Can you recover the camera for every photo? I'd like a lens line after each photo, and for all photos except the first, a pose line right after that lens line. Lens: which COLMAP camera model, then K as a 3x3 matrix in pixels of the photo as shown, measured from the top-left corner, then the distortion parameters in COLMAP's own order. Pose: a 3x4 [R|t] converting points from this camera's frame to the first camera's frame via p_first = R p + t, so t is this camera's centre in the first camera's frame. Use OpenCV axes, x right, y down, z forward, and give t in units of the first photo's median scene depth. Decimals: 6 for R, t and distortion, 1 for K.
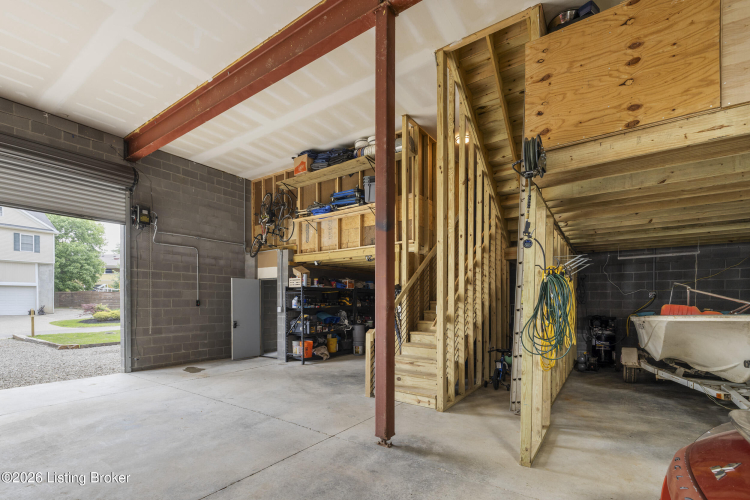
lens RADIAL K [[335.2, 0, 374.7], [0, 335.2, 302.3], [0, 0, 1]] dist [0.000711, 0.000077]
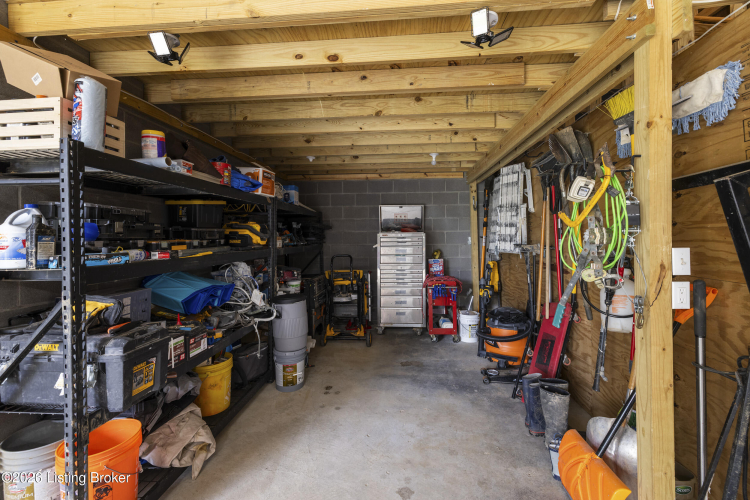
lens RADIAL K [[321.9, 0, 376.6], [0, 321.9, 235.3], [0, 0, 1]] dist [0.000305, 0.000045]
pose [[0.865907, -0.004395, 0.500185, -0.156587], [0.008253, 0.999951, -0.005502, 0.001804], [-0.500137, 0.008892, 0.865901, 0.750871]]
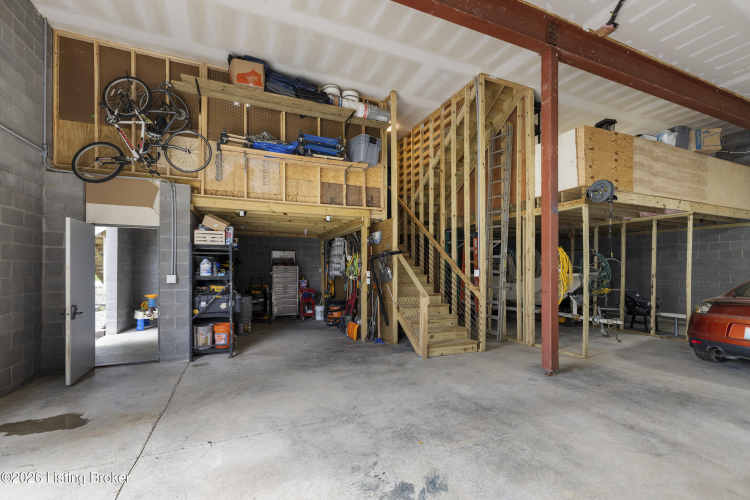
lens RADIAL K [[322.2, 0, 376.7], [0, 322.2, 263.9], [0, 0, 1]] dist [-0.000137, 0.000236]
pose [[0.537108, 0.010993, 0.843442, -0.592721], [-0.000027, 0.999915, -0.013016, 0.001375], [-0.843513, 0.006968, 0.537063, 0.373944]]
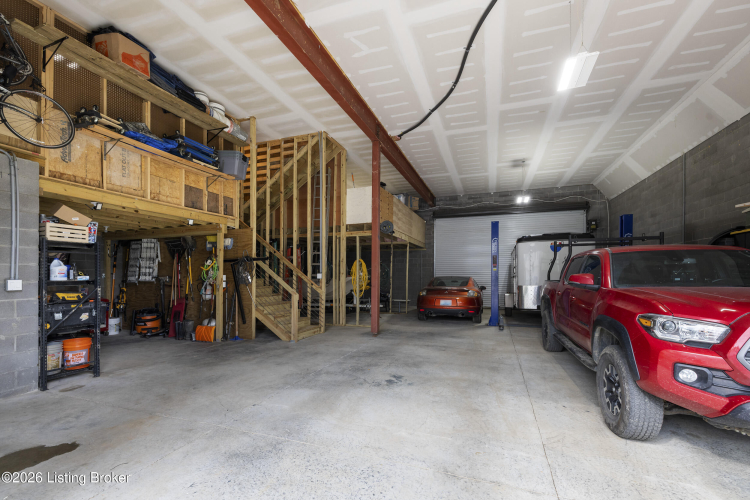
lens RADIAL K [[324.8, 0, 375.6], [0, 324.8, 271.2], [0, 0, 1]] dist [-0.000344, -0.000002]
pose [[-0.254551, 0.010617, 0.967001, -0.858720], [0.003093, 0.999944, -0.010164, 0.008735], [-0.967055, 0.000403, -0.254569, 0.650813]]
